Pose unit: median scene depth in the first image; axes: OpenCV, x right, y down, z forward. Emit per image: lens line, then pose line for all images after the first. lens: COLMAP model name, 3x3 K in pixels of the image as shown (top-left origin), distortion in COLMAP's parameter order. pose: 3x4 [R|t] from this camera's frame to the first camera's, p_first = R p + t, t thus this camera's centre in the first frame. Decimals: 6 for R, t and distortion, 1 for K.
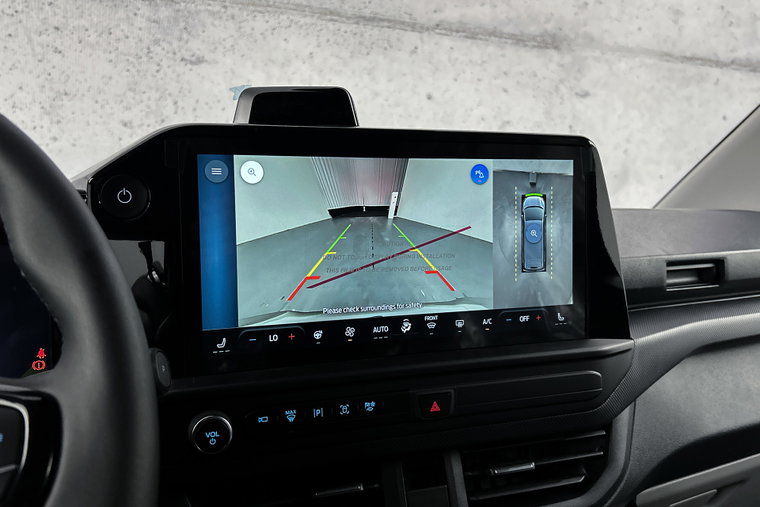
lens RADIAL K [[658.1, 0, 380.0], [0, 658.1, 253.5], [0, 0, 1]] dist [0.023322, 0.001445]
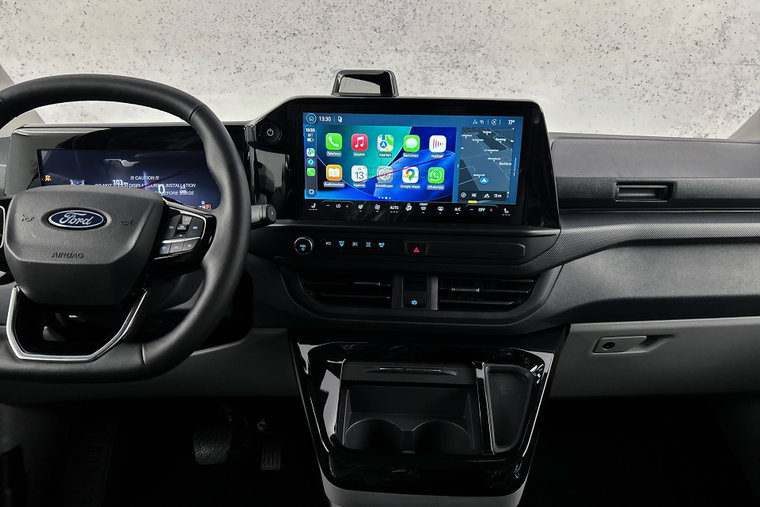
lens RADIAL K [[561.3, 0, 377.2], [0, 561.3, 253.1], [0, 0, 1]] dist [0.114654, -0.184726]
pose [[0.920630, 0.133385, -0.366946, 0.379886], [-0.054197, 0.974394, 0.218217, -0.072107], [0.386657, -0.181010, 0.904285, -0.342858]]
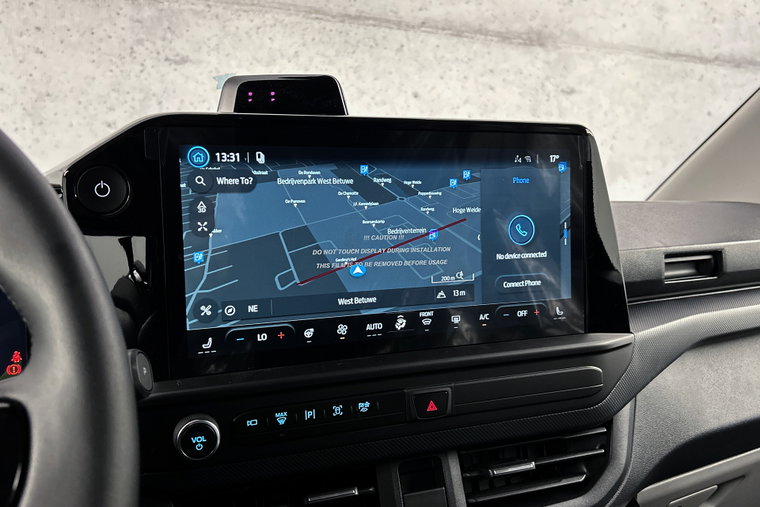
lens RADIAL K [[657.7, 0, 378.3], [0, 657.7, 253.6], [0, 0, 1]] dist [0.021932, 0.001306]
pose [[0.999791, -0.013129, 0.015676, -0.004168], [0.013121, 0.999914, 0.000608, 0.005675], [-0.015683, -0.000403, 0.999877, 0.027658]]
